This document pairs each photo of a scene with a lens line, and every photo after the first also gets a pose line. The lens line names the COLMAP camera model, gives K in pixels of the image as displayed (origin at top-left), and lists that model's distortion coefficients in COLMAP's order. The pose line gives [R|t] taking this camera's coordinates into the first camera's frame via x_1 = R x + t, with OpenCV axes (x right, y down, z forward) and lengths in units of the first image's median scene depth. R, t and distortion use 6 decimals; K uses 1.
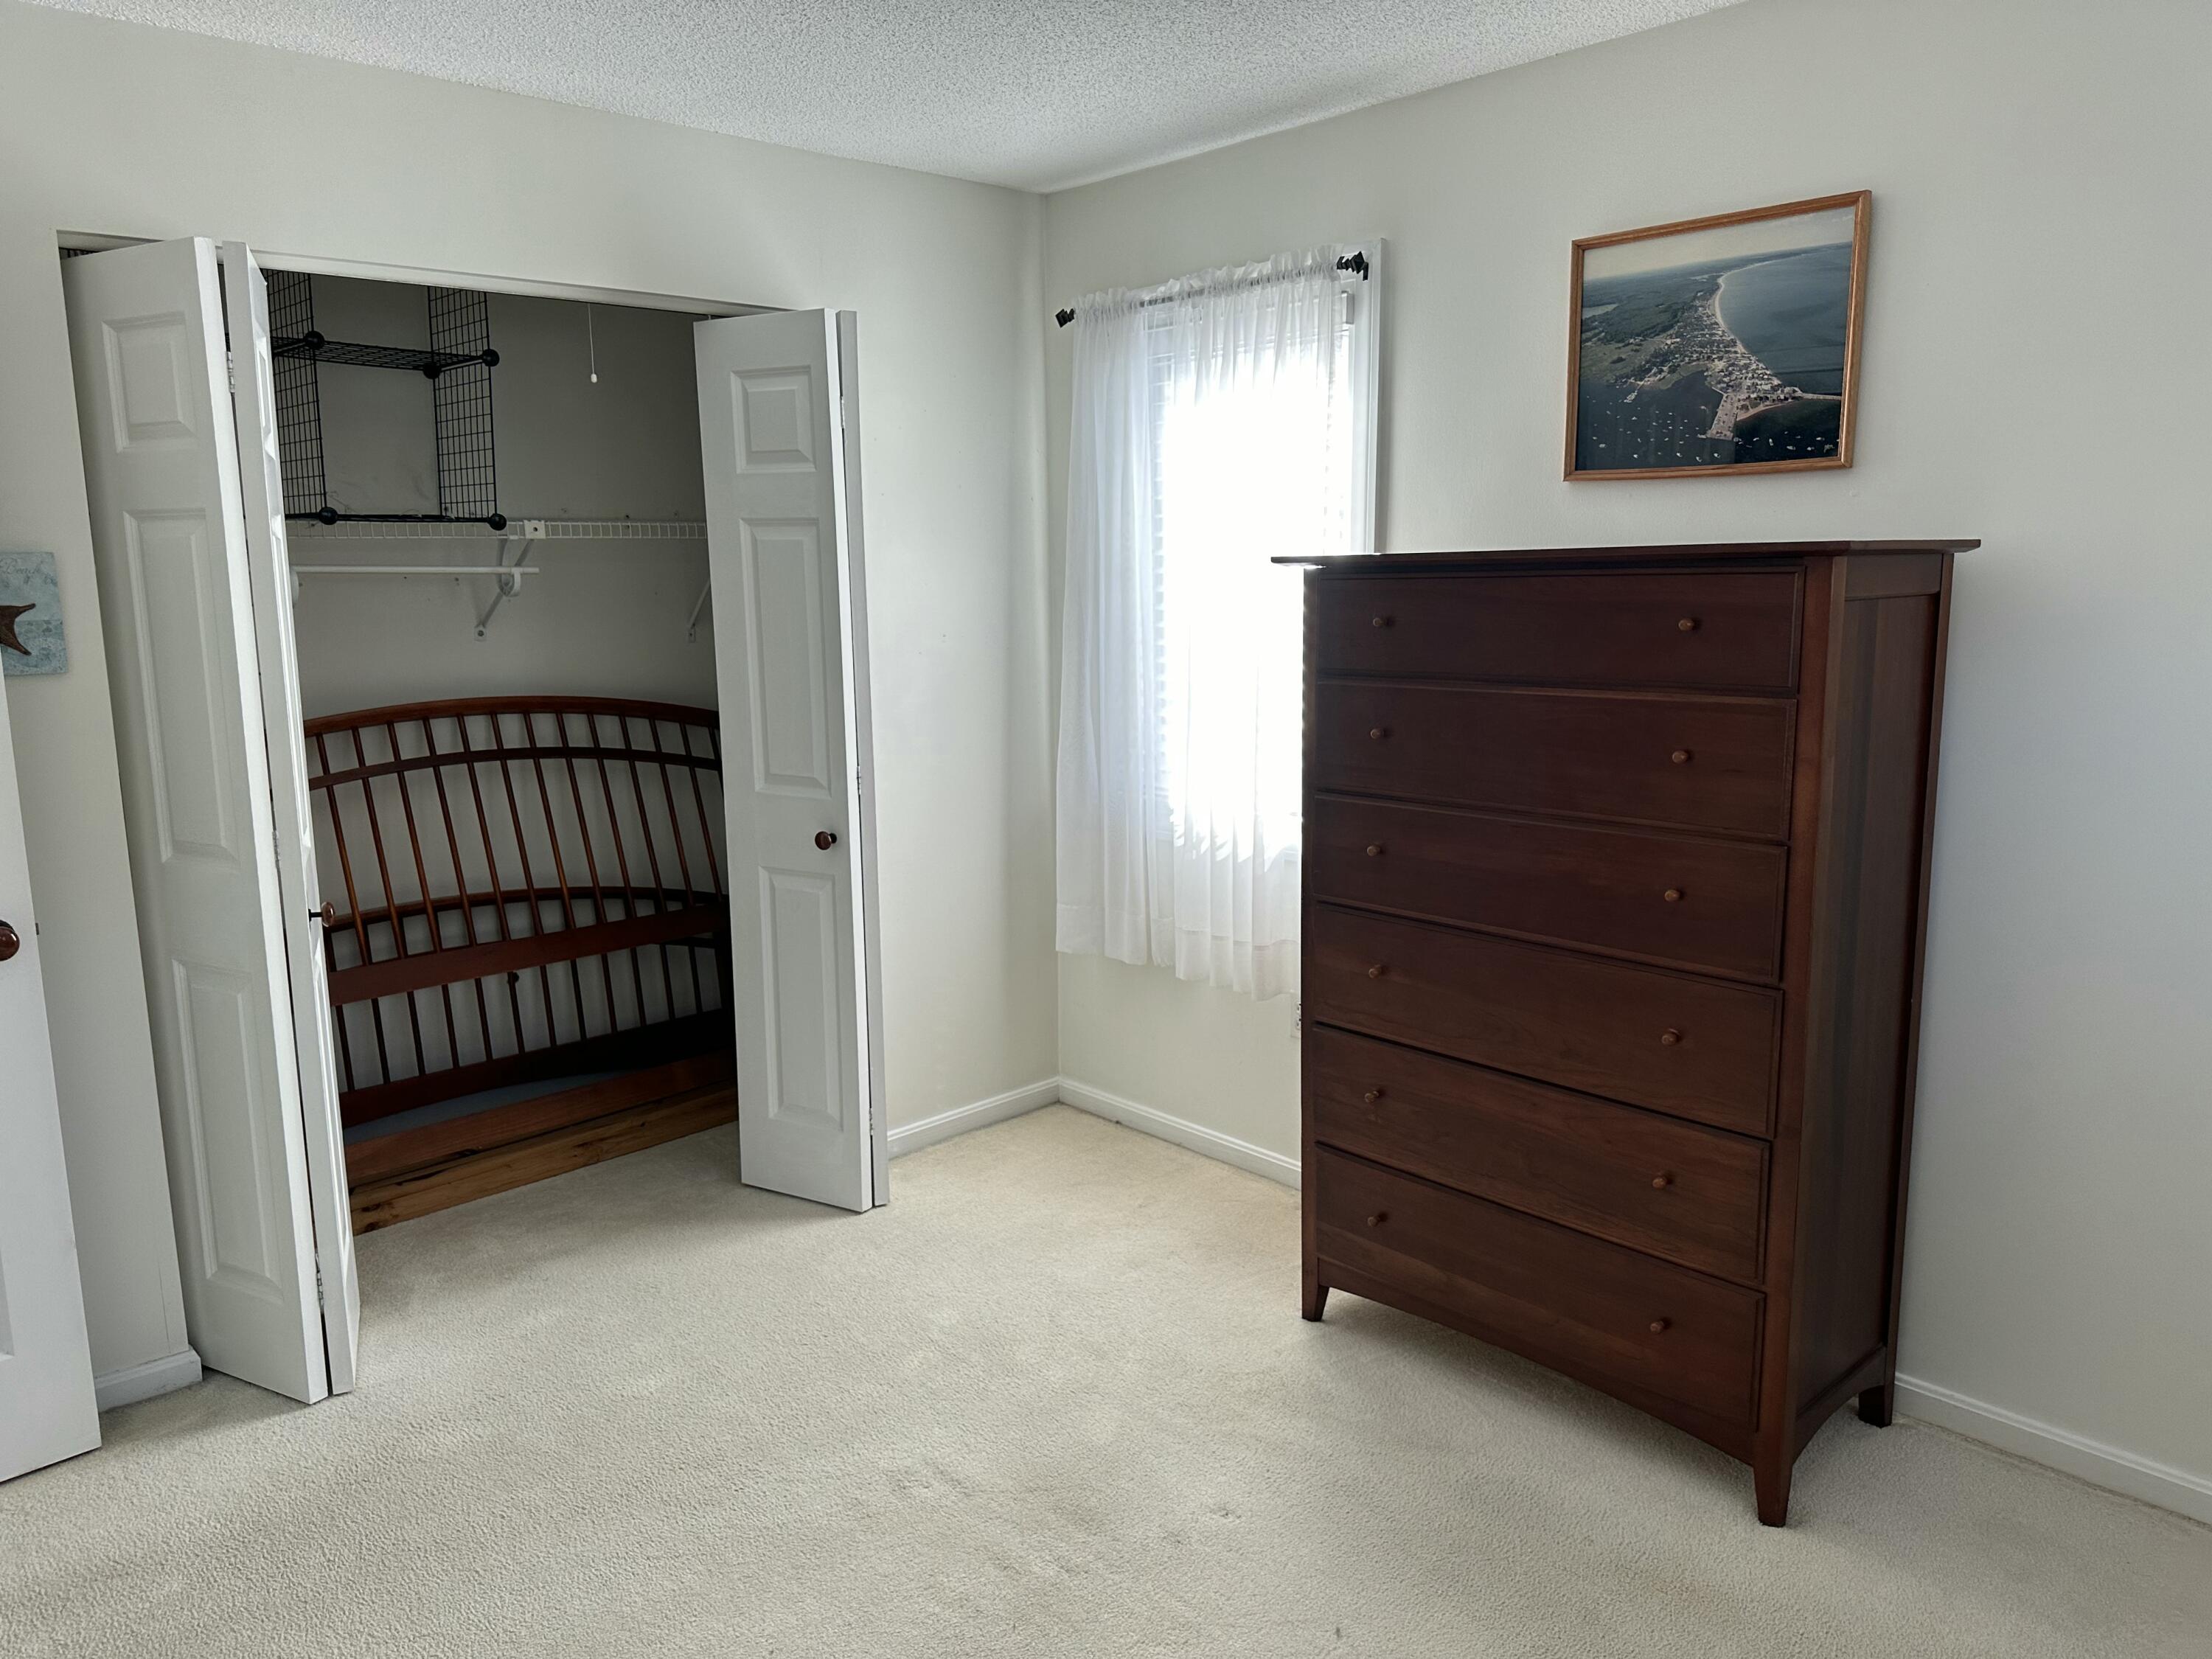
lens RADIAL K [[1546.1, 0, 1091.1], [0, 1546.1, 823.3], [0, 0, 1]] dist [0.029523, -0.034981]
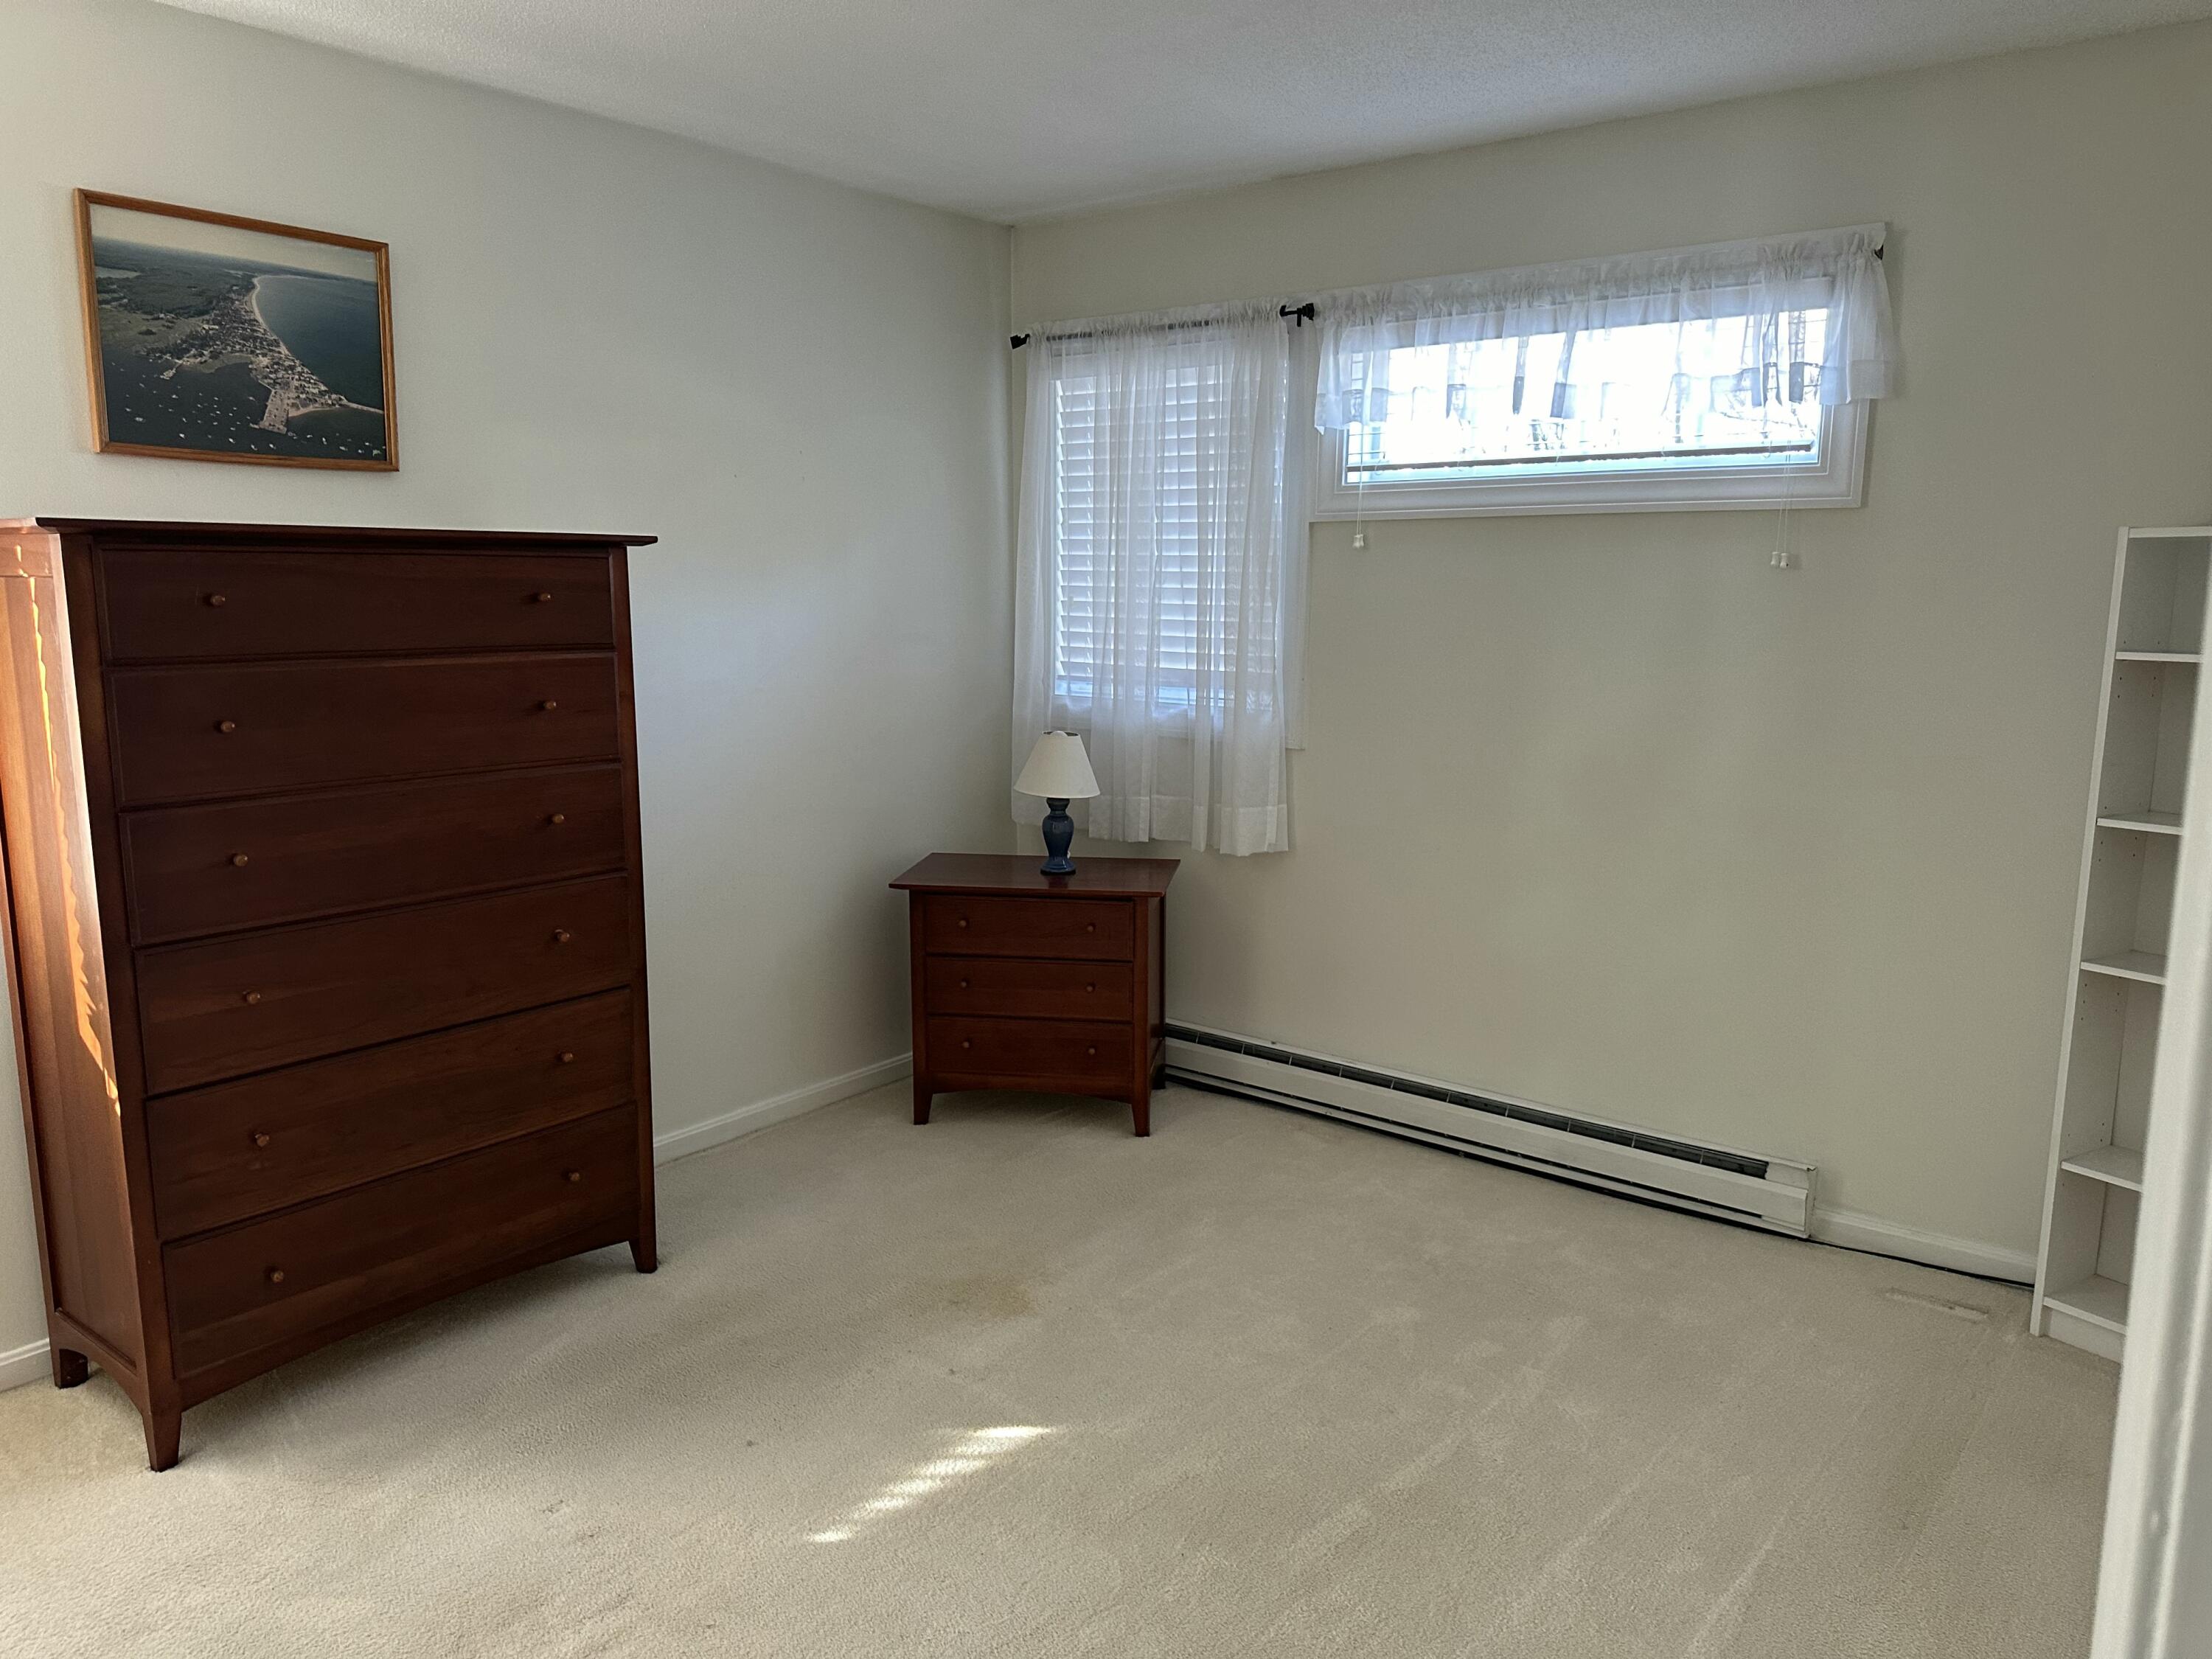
lens RADIAL K [[1546.1, 0, 1099.6], [0, 1546.1, 837.8], [0, 0, 1]] dist [0.029523, -0.034981]
pose [[-0.147001, -0.144673, 0.978499, -0.758830], [0.166243, 0.971561, 0.168622, -0.062352], [-0.975066, 0.187457, -0.118769, 0.625540]]
